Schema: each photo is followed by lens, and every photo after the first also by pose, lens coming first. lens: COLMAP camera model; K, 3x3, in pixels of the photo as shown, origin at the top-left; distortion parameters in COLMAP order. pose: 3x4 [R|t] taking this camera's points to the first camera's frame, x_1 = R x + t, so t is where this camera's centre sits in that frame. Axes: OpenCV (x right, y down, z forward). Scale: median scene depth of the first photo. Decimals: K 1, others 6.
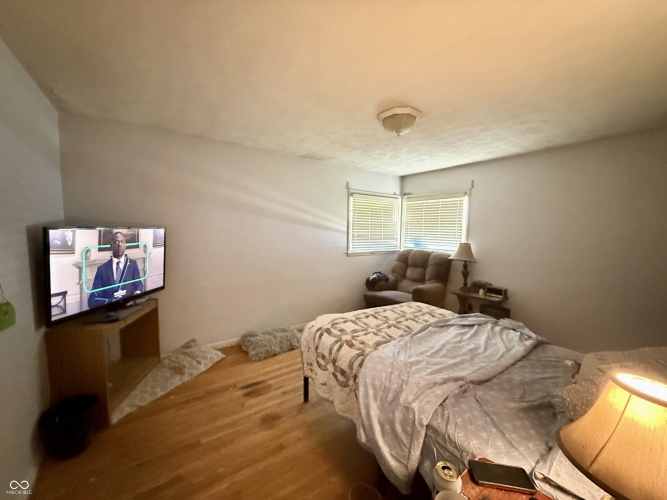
lens RADIAL K [[266.9, 0, 332.7], [0, 266.9, 249.5], [0, 0, 1]] dist [-0.000706, -0.000383]
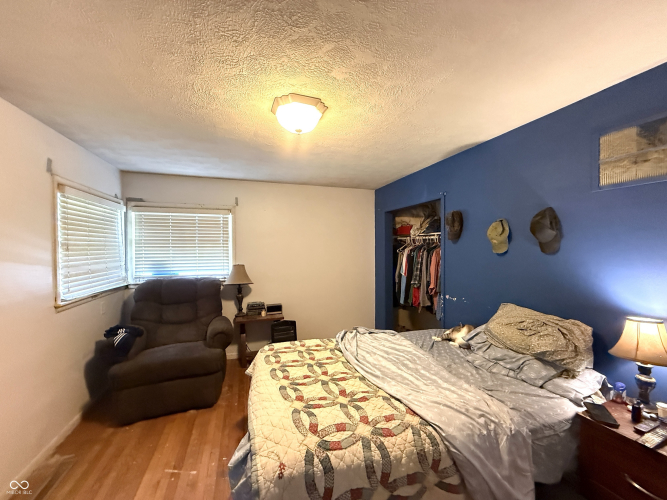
lens RADIAL K [[266.9, 0, 332.7], [0, 266.9, 249.5], [0, 0, 1]] dist [-0.000706, -0.000383]
pose [[0.306646, -0.029478, 0.951367, -0.262722], [0.087811, 0.996134, 0.002561, -0.048237], [-0.947764, 0.082755, 0.308049, 0.396294]]
